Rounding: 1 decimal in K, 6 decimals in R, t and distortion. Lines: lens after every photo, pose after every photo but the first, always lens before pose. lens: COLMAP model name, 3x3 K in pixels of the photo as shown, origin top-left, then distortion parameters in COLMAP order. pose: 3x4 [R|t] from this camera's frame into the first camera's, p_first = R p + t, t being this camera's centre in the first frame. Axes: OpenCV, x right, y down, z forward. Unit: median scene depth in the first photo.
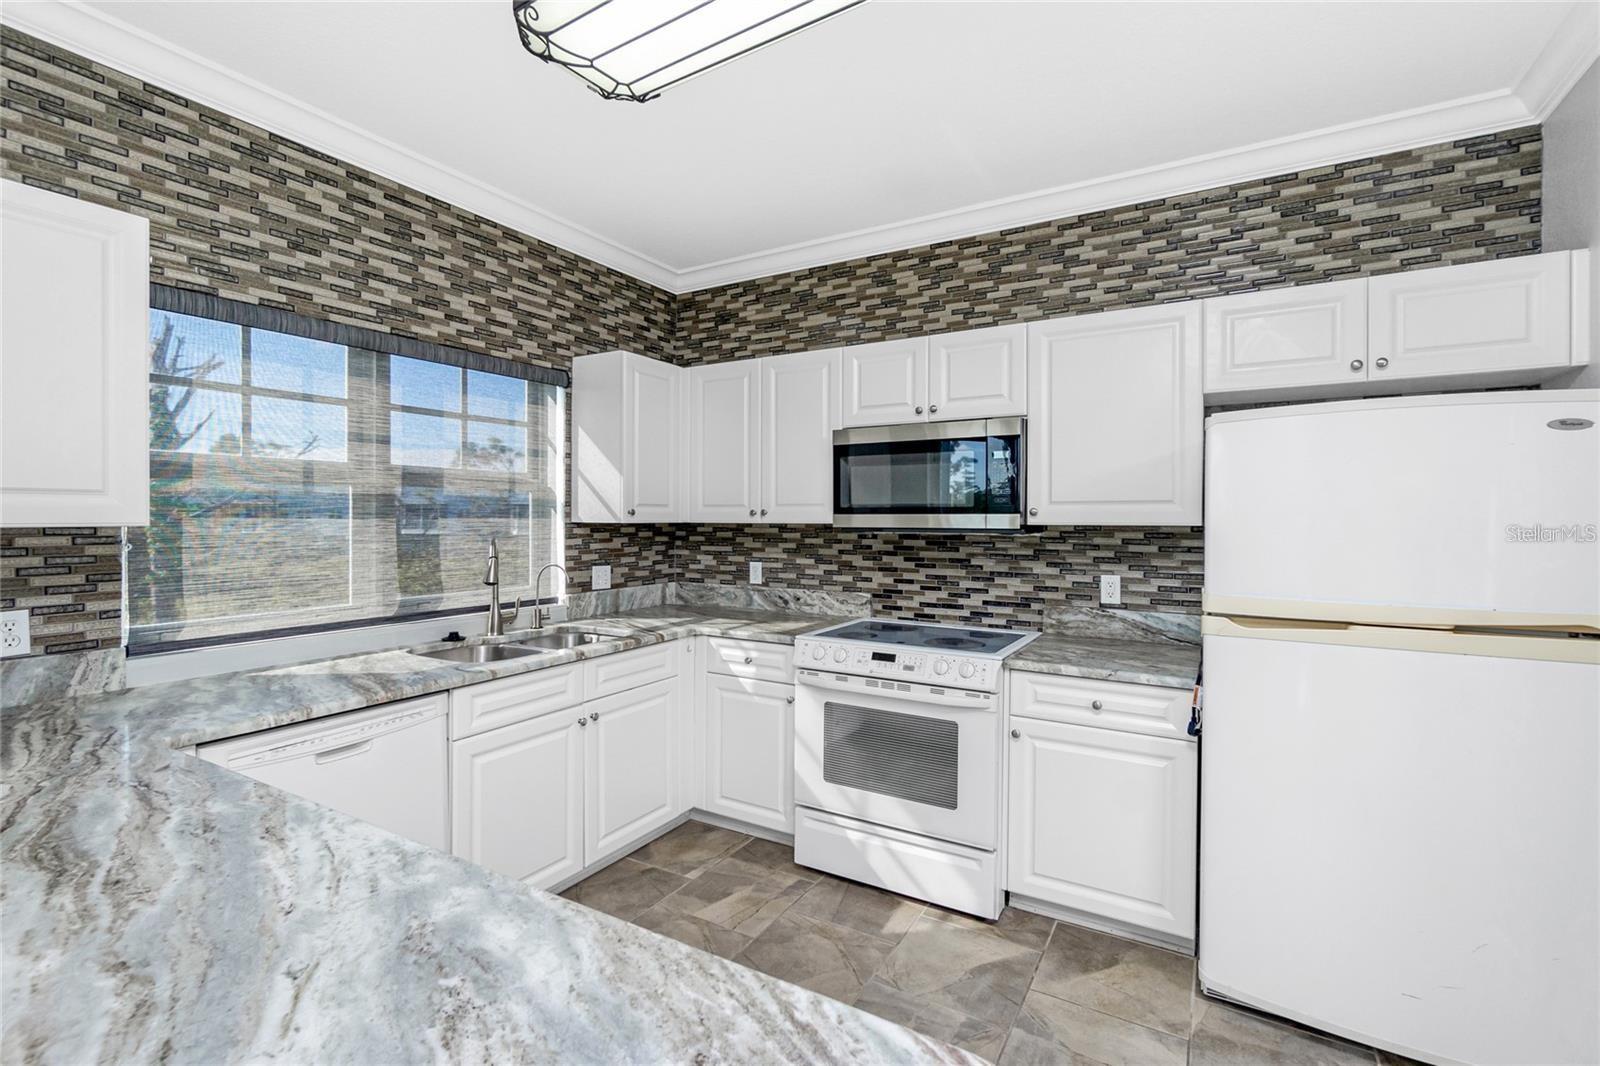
lens RADIAL K [[707.0, 0, 787.2], [0, 707.0, 519.4], [0, 0, 1]] dist [-0.002076, 0.002602]
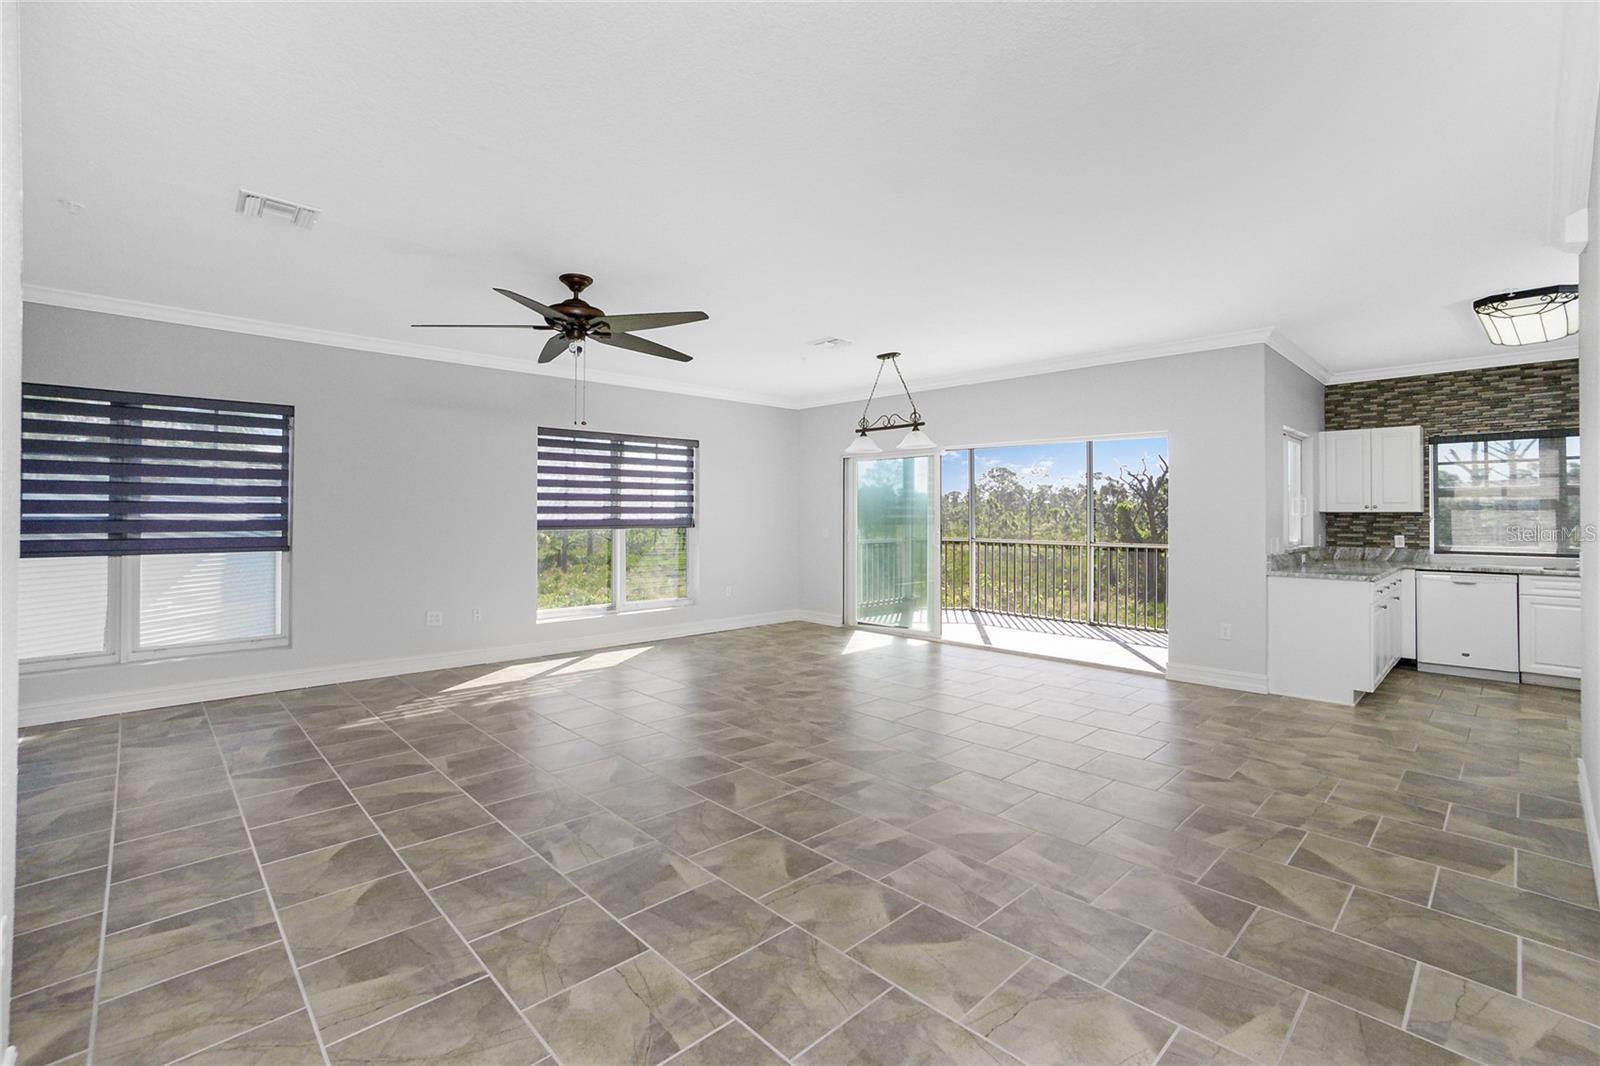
lens RADIAL K [[707.0, 0, 800.4], [0, 707.0, 507.9], [0, 0, 1]] dist [-0.002076, 0.002602]
pose [[-0.236699, -0.014767, -0.971471, 2.531258], [-0.005448, 0.999889, -0.013871, 0.043143], [0.971568, 0.002009, -0.236753, -0.912954]]
